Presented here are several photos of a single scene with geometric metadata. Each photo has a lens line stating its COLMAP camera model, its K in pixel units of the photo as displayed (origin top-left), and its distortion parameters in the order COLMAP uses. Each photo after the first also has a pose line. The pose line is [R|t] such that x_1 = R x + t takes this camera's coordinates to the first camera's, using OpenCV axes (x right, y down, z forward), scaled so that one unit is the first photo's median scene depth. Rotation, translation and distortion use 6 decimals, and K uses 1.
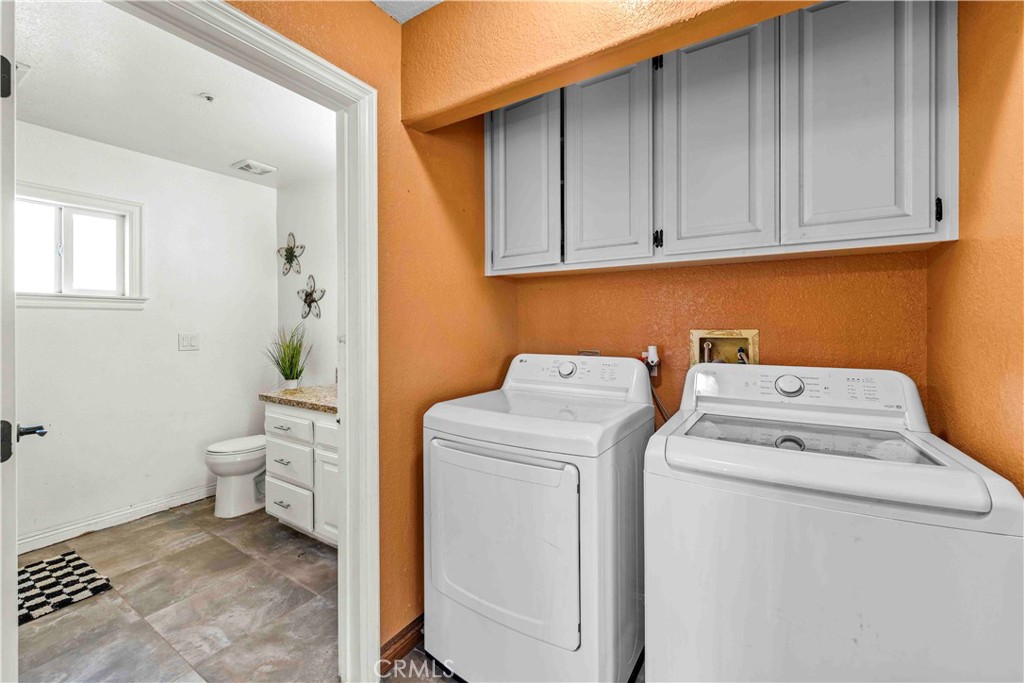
lens RADIAL K [[422.3, 0, 507.0], [0, 422.3, 329.9], [0, 0, 1]] dist [0.003093, -0.002845]
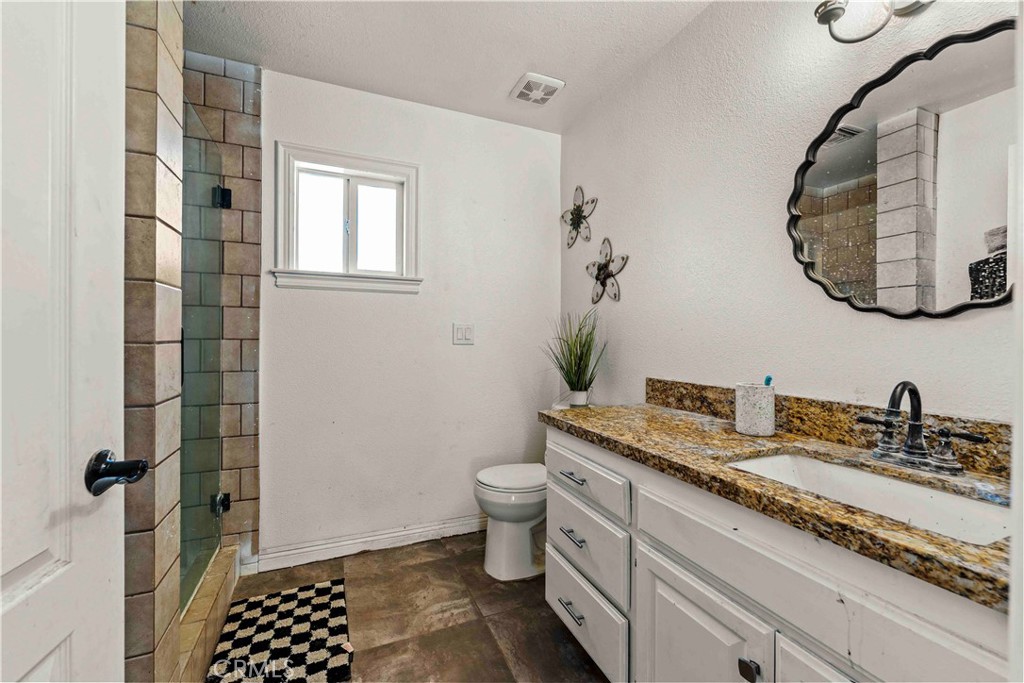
lens RADIAL K [[422.3, 0, 507.0], [0, 422.3, 329.9], [0, 0, 1]] dist [0.003093, -0.002845]
pose [[0.824298, -0.002138, -0.566152, -0.242129], [-0.013495, 0.999635, -0.023423, 0.040305], [0.565995, 0.026948, 0.823968, 0.406808]]
